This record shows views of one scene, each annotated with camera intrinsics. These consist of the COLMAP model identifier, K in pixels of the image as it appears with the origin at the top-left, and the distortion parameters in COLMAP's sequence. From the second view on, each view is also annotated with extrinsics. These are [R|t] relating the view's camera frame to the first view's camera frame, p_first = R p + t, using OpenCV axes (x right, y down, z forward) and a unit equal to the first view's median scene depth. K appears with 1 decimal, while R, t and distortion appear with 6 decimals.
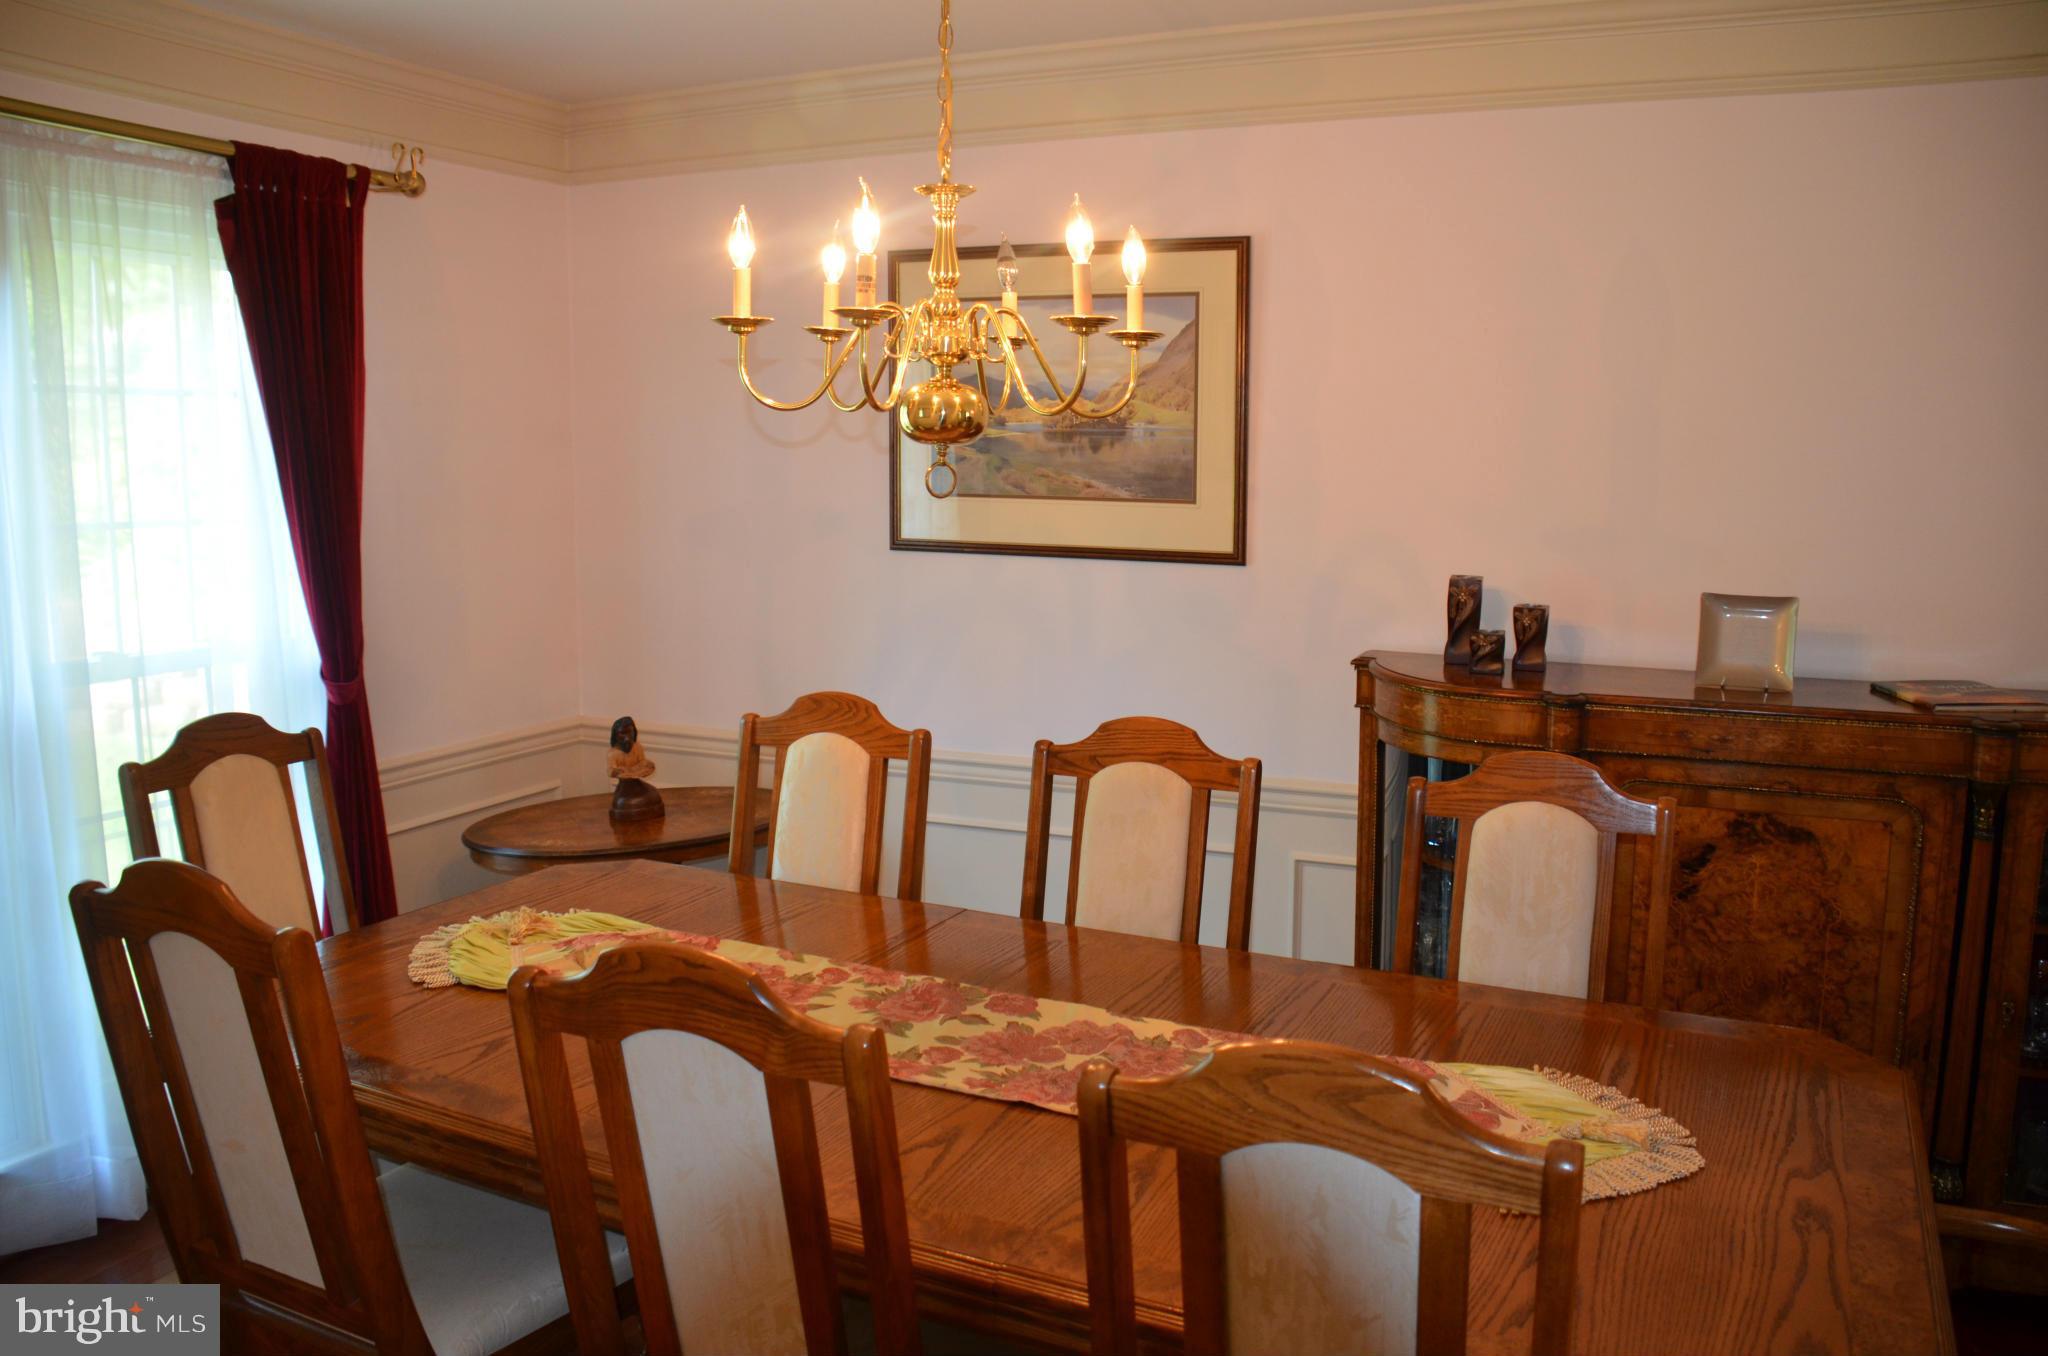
lens RADIAL K [[1602.2, 0, 1029.0], [0, 1602.2, 666.7], [0, 0, 1]] dist [-0.162829, 0.119251]
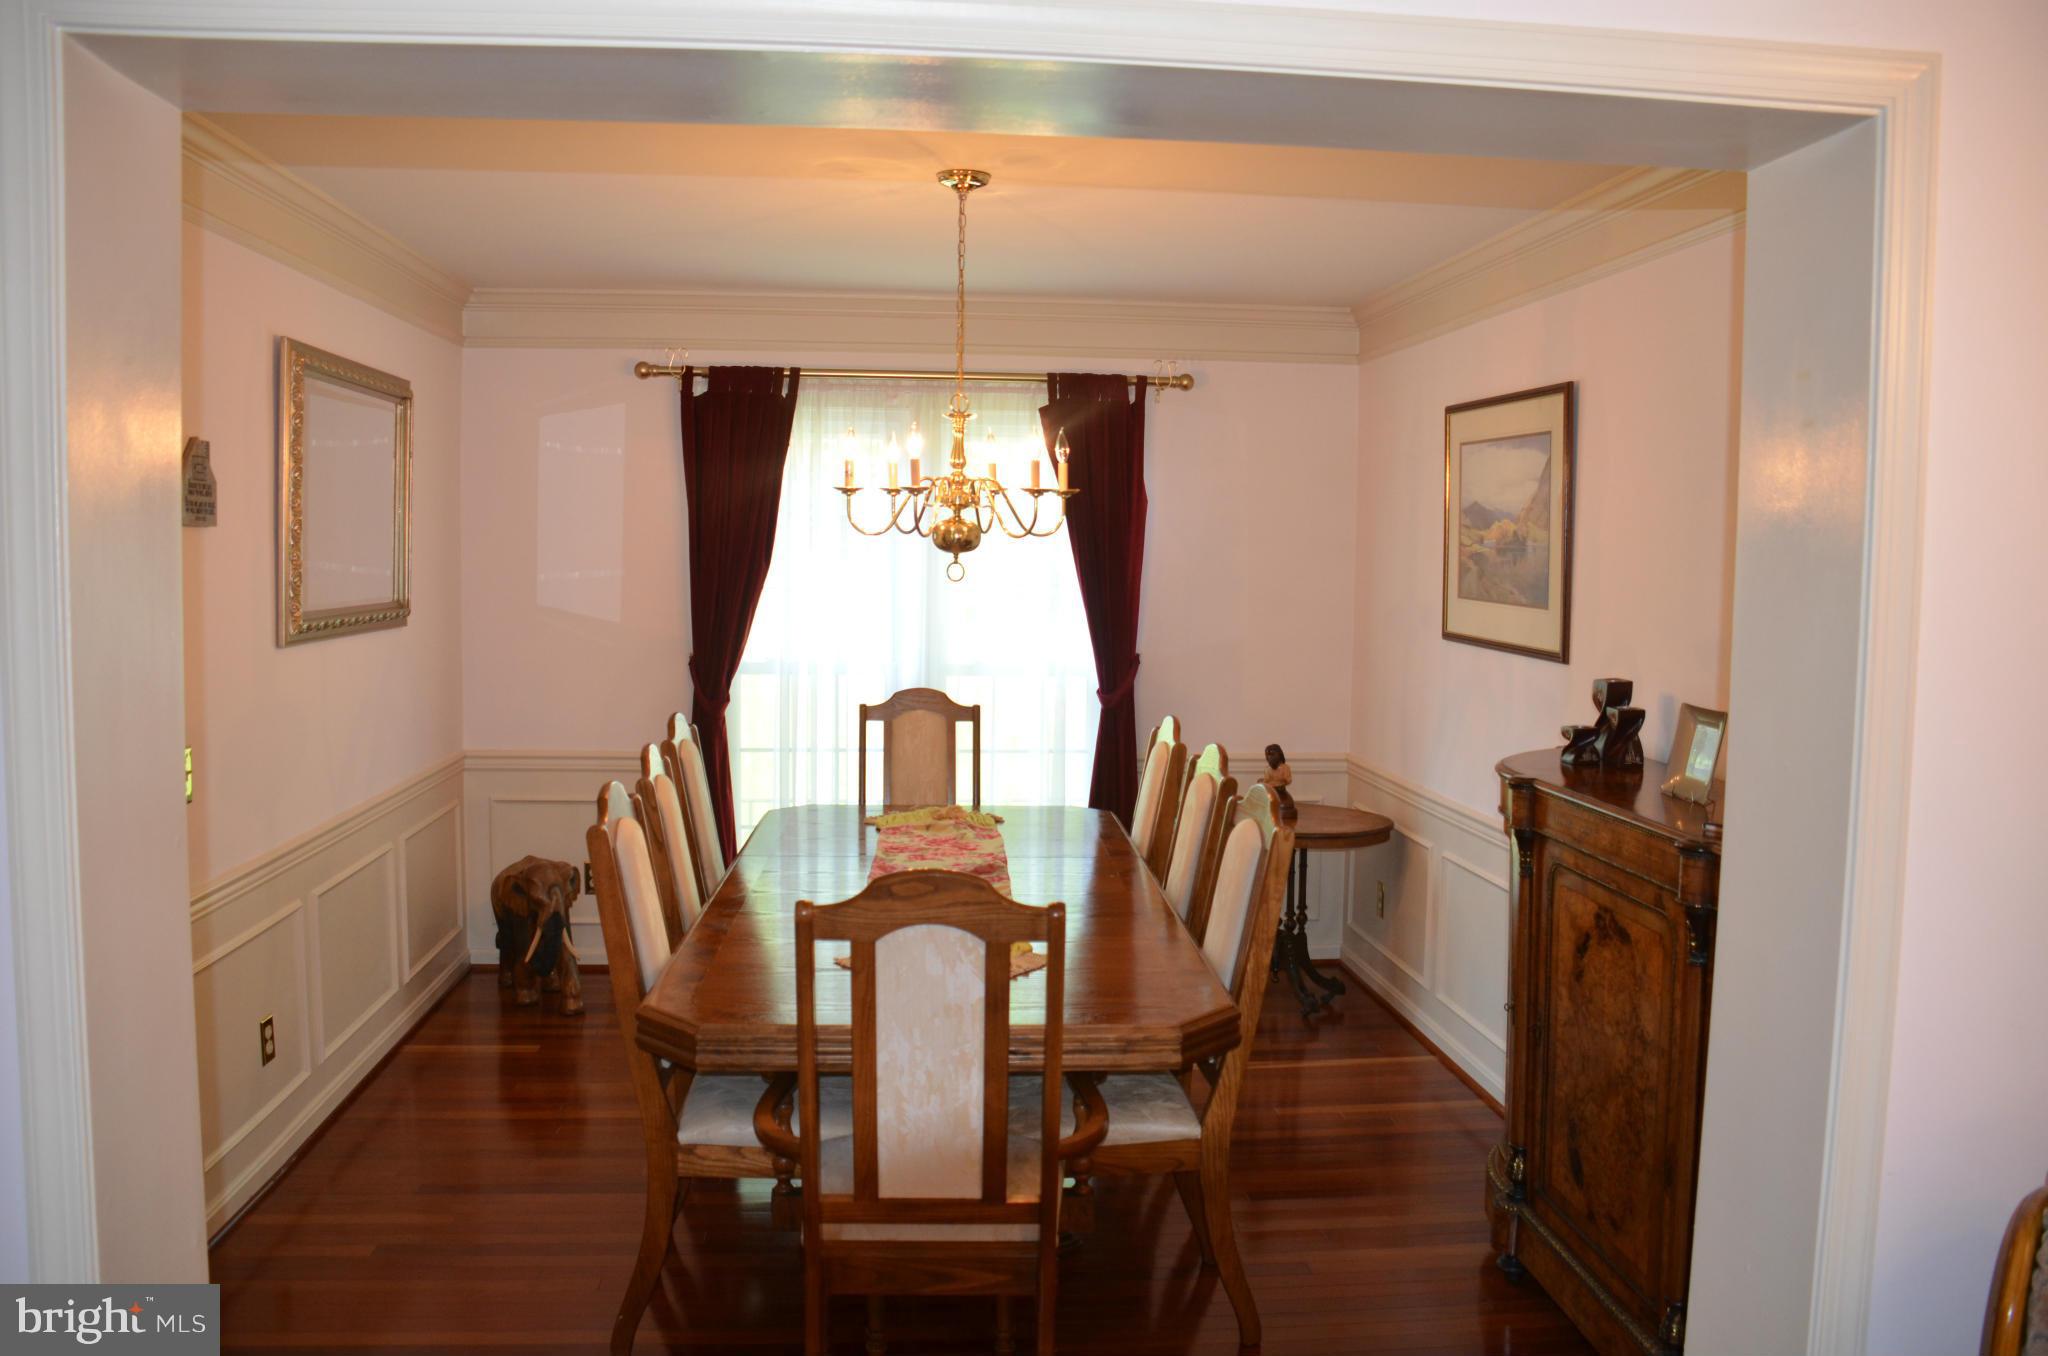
lens RADIAL K [[1602.2, 0, 1029.0], [0, 1602.2, 666.7], [0, 0, 1]] dist [-0.162829, 0.119251]
pose [[0.498770, 0.072211, -0.863721, 0.954466], [-0.132138, 0.991210, 0.006564, -0.018423], [0.856602, 0.110856, 0.503928, 0.096790]]
